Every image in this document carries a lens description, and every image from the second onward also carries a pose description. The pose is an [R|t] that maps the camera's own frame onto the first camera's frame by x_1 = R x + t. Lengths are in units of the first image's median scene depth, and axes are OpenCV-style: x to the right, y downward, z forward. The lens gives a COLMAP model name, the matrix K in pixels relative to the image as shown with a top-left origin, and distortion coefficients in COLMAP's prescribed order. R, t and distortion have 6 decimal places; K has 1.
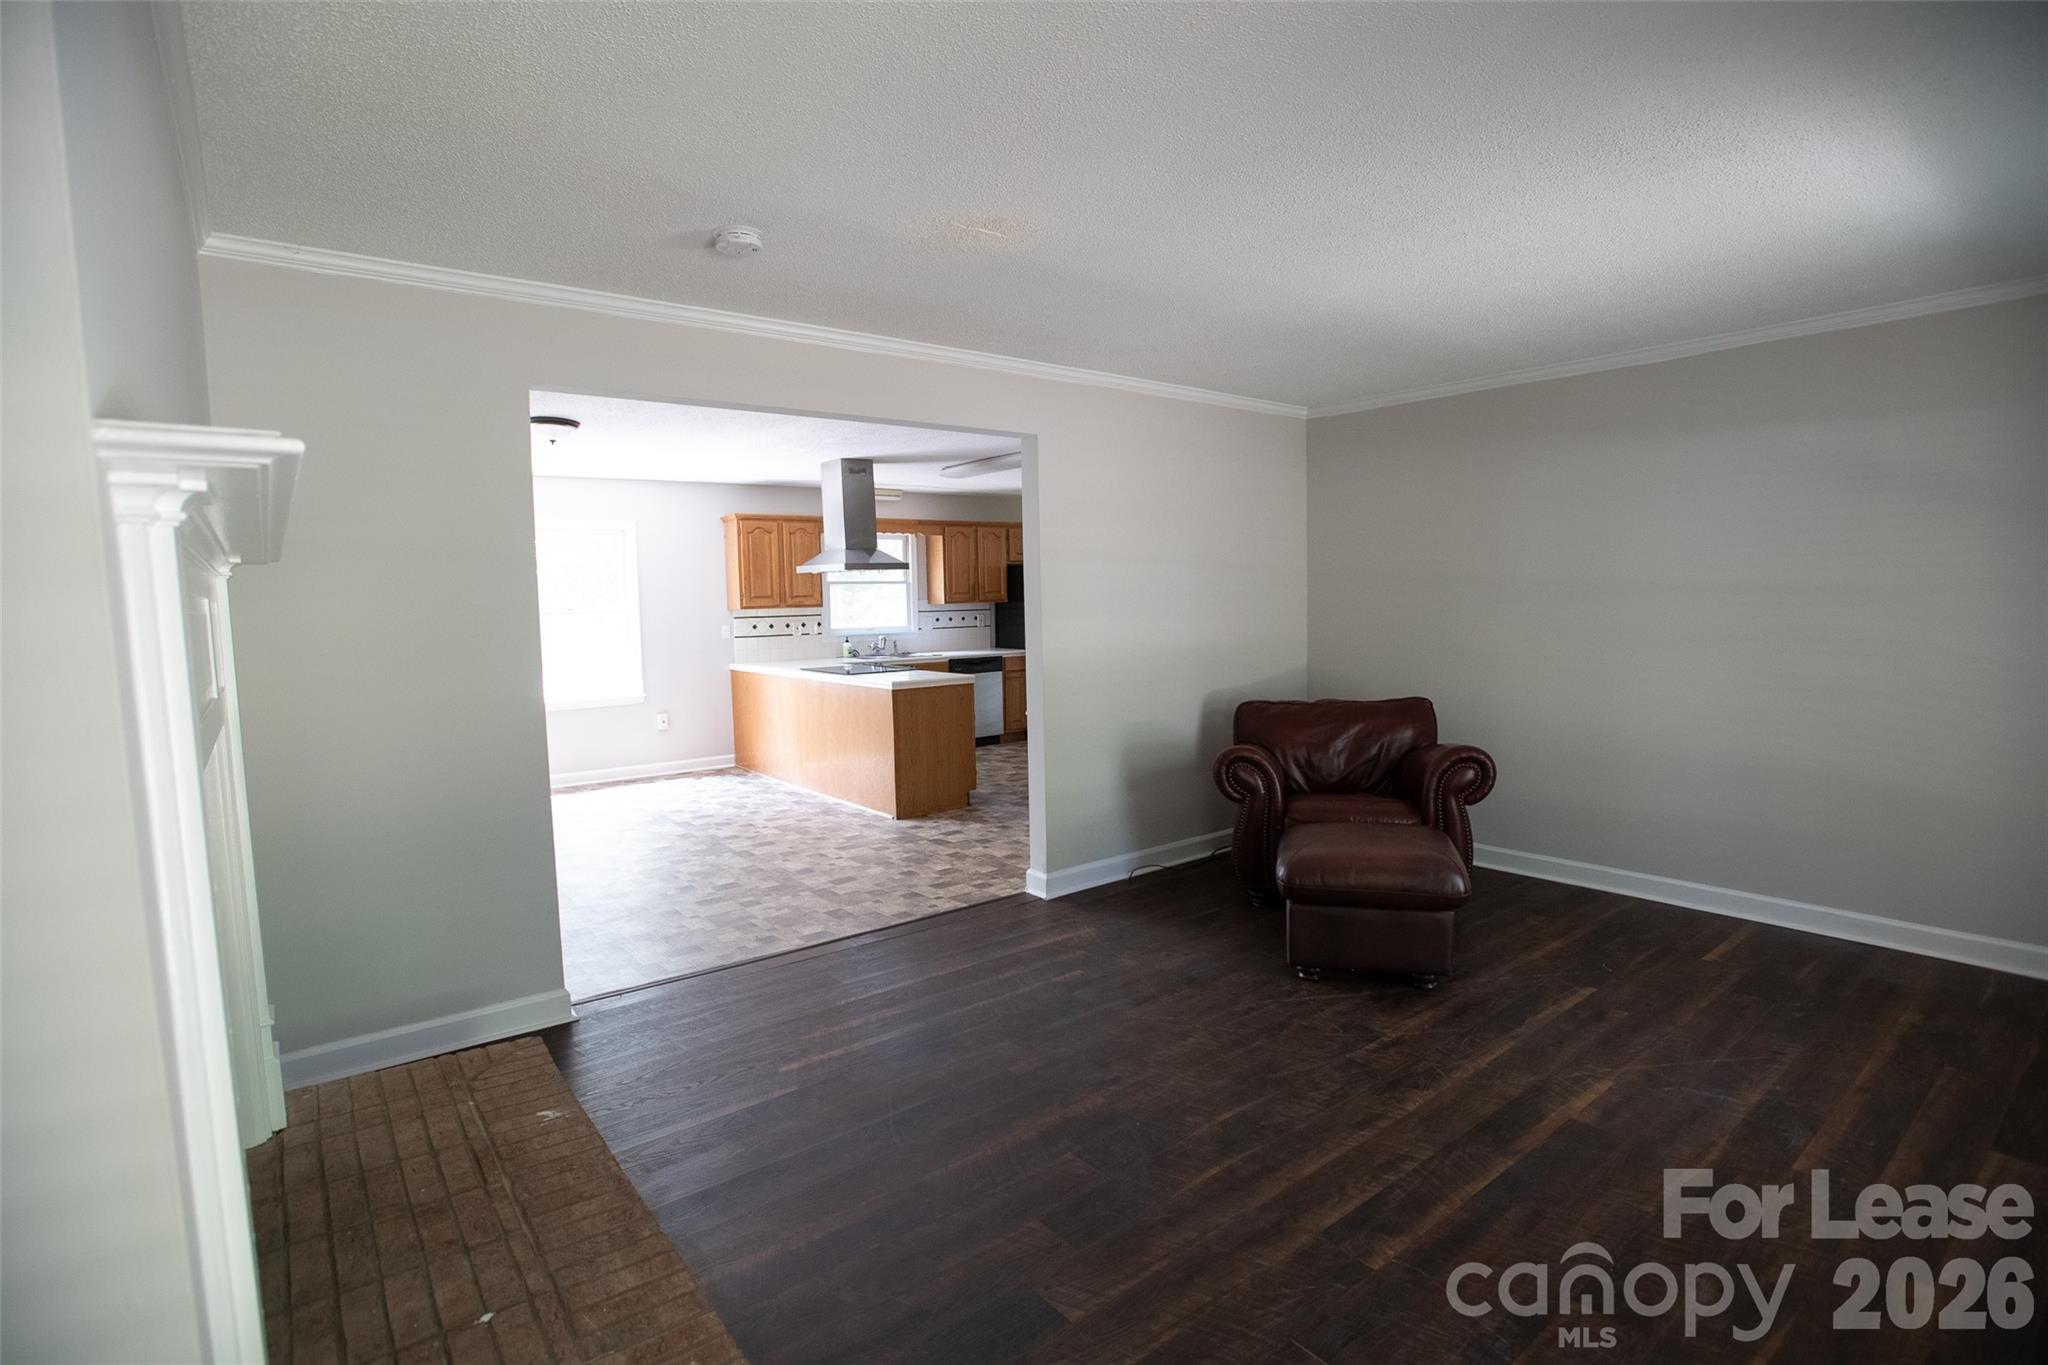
lens RADIAL K [[969.0, 0, 1029.8], [0, 969.0, 688.4], [0, 0, 1]] dist [-0.068422, 0.023216]
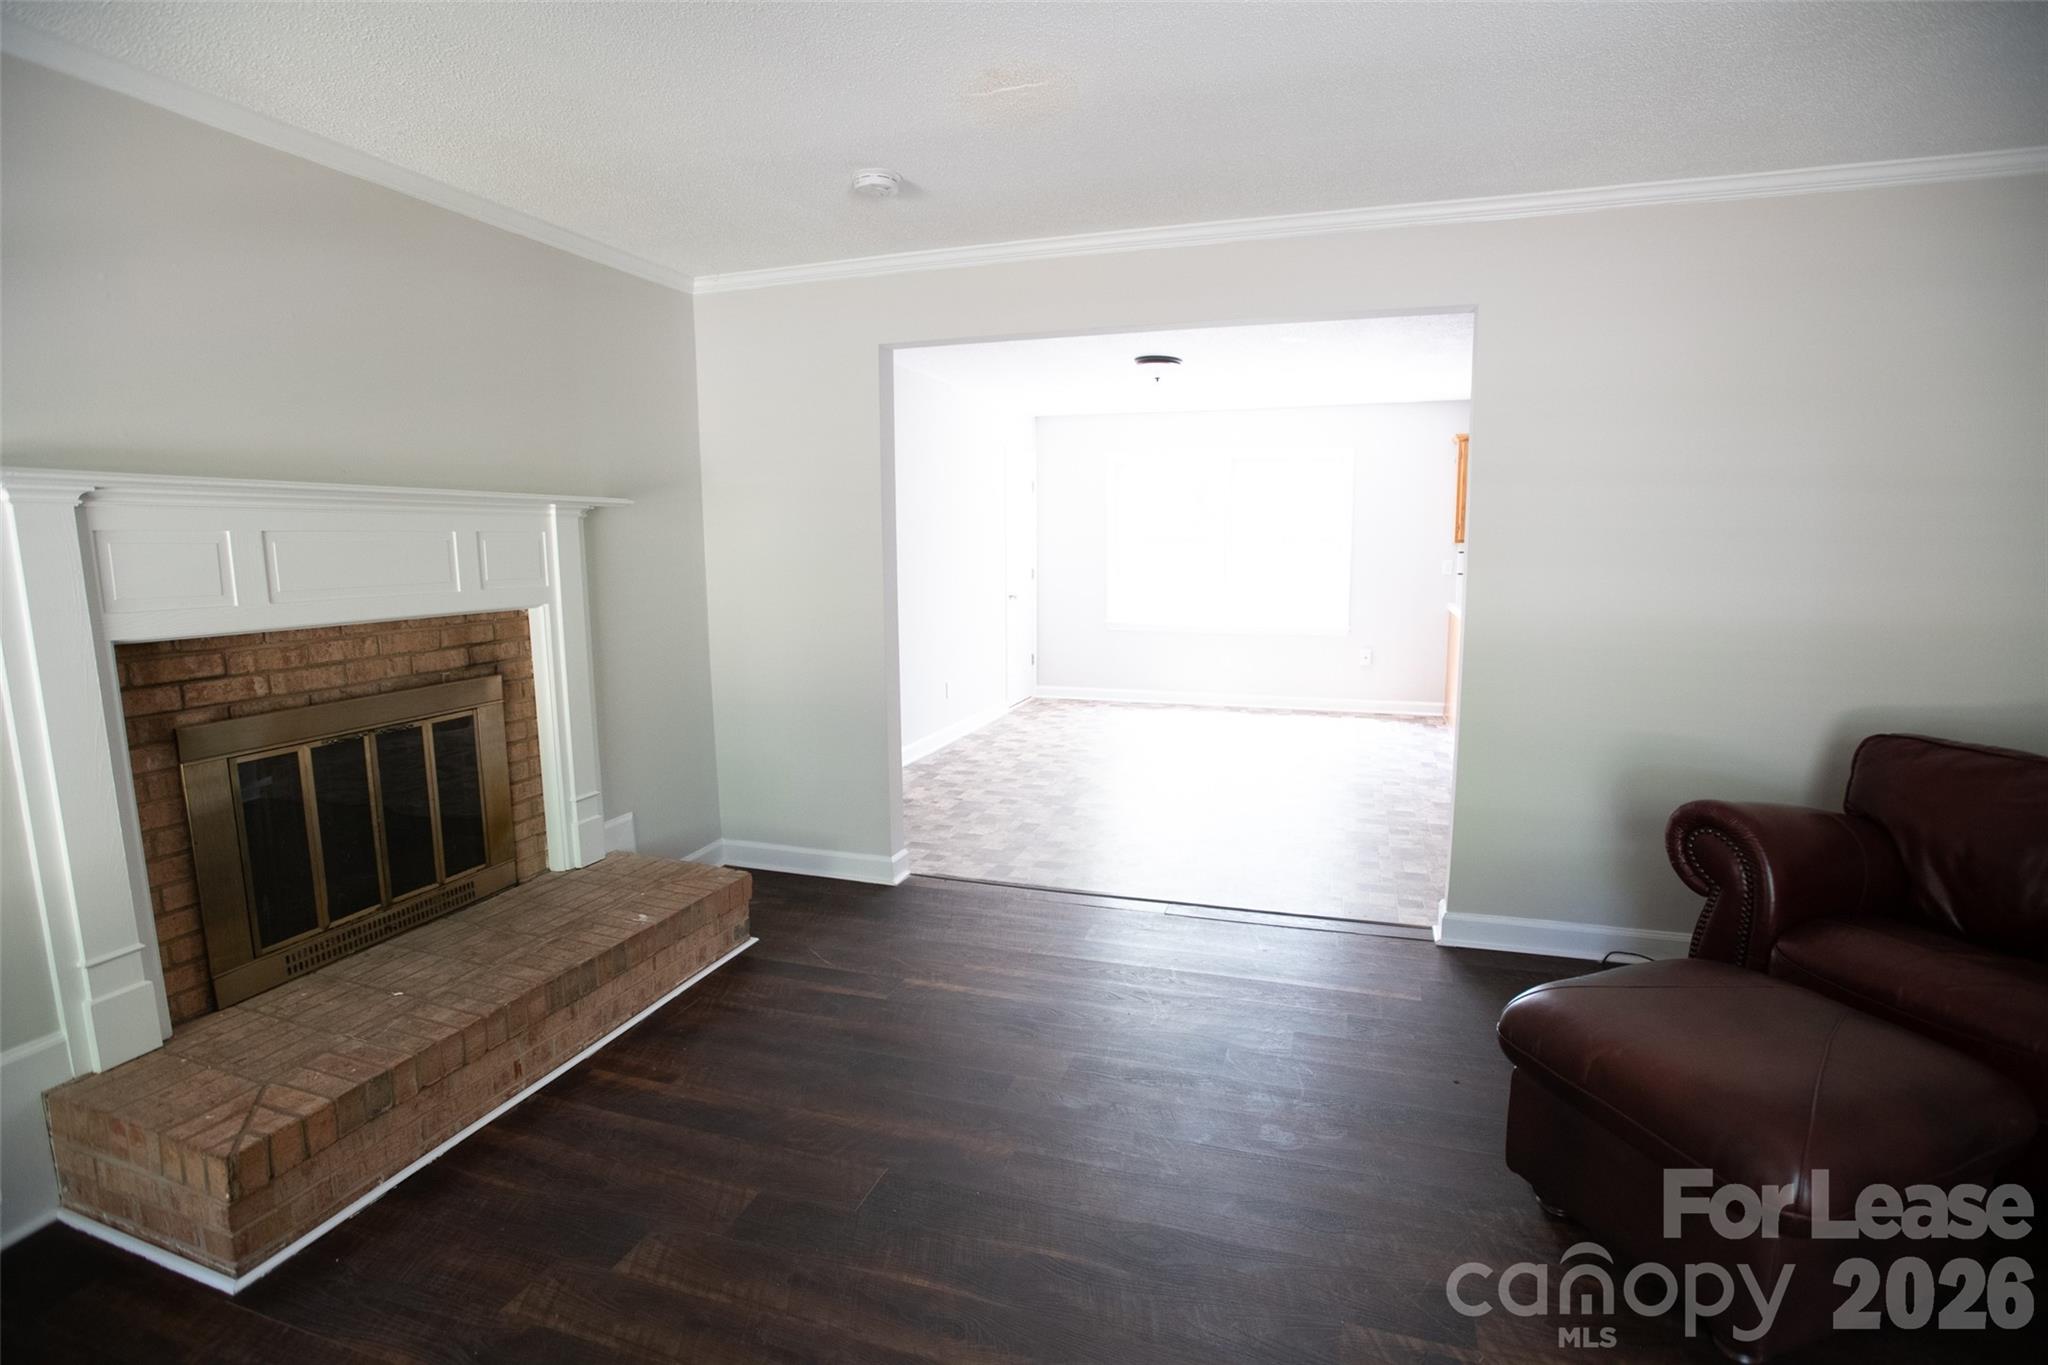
lens RADIAL K [[969.0, 0, 1029.8], [0, 969.0, 688.4], [0, 0, 1]] dist [-0.068422, 0.023216]
pose [[0.556382, 0.141626, -0.818768, 0.609258], [-0.079523, 0.989920, 0.117193, -0.055043], [0.827113, -0.000093, 0.562036, 0.480749]]
